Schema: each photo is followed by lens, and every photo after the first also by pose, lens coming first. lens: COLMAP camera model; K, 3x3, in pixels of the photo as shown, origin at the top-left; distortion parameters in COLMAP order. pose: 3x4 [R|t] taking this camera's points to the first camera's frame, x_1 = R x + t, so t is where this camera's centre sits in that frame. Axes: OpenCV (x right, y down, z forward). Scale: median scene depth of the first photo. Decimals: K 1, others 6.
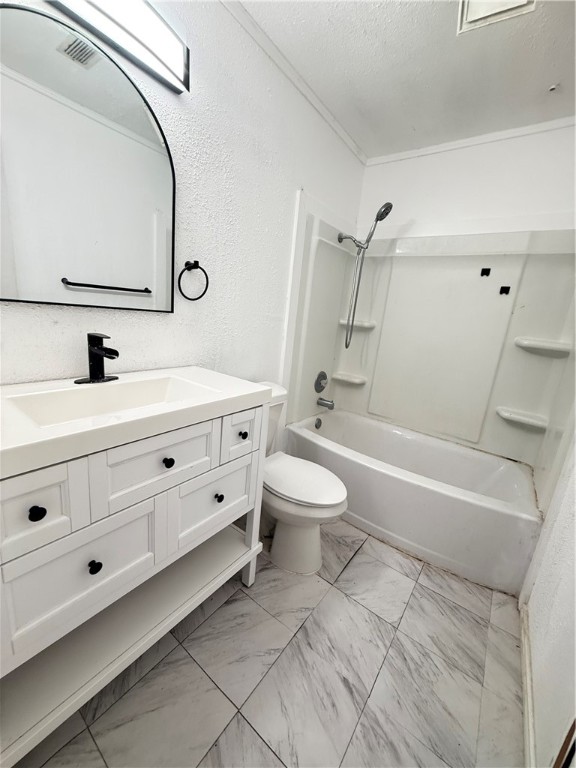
lens RADIAL K [[306.7, 0, 290.6], [0, 306.7, 380.6], [0, 0, 1]] dist [0.007796, 0.000229]
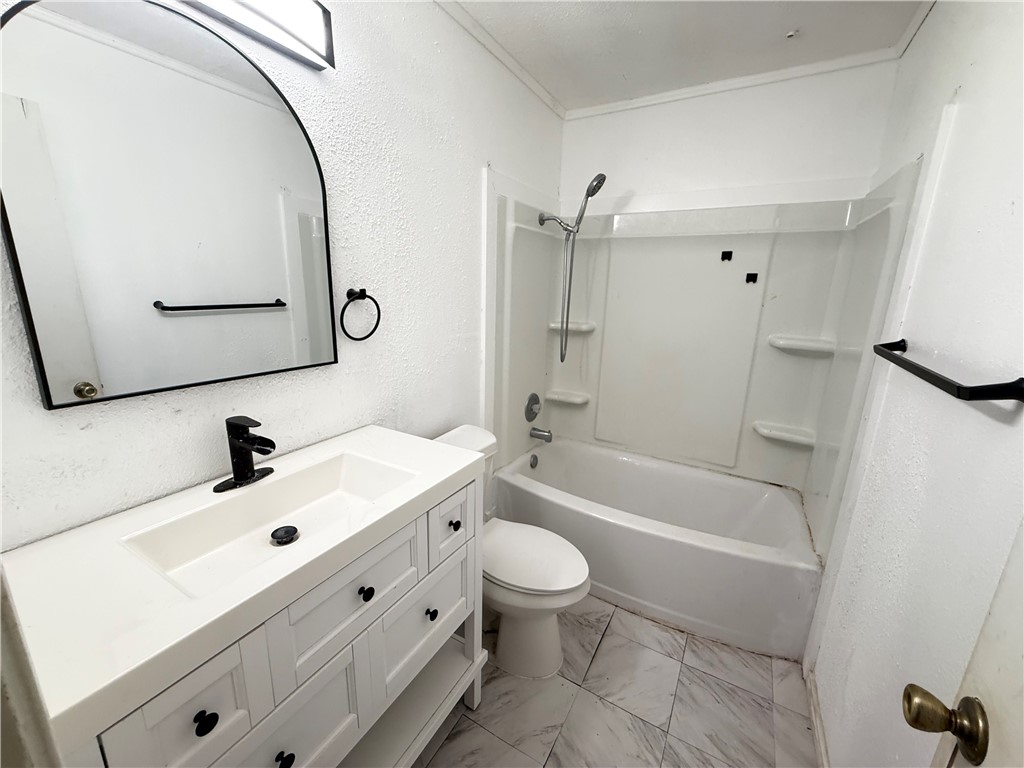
lens RADIAL K [[409.0, 0, 518.7], [0, 409.0, 386.5], [0, 0, 1]] dist [0.007796, 0.000229]
pose [[0.991063, -0.094703, 0.093945, -0.042781], [0.093078, 0.995426, 0.021549, -0.120269], [-0.095556, -0.012612, 0.995344, -0.009712]]
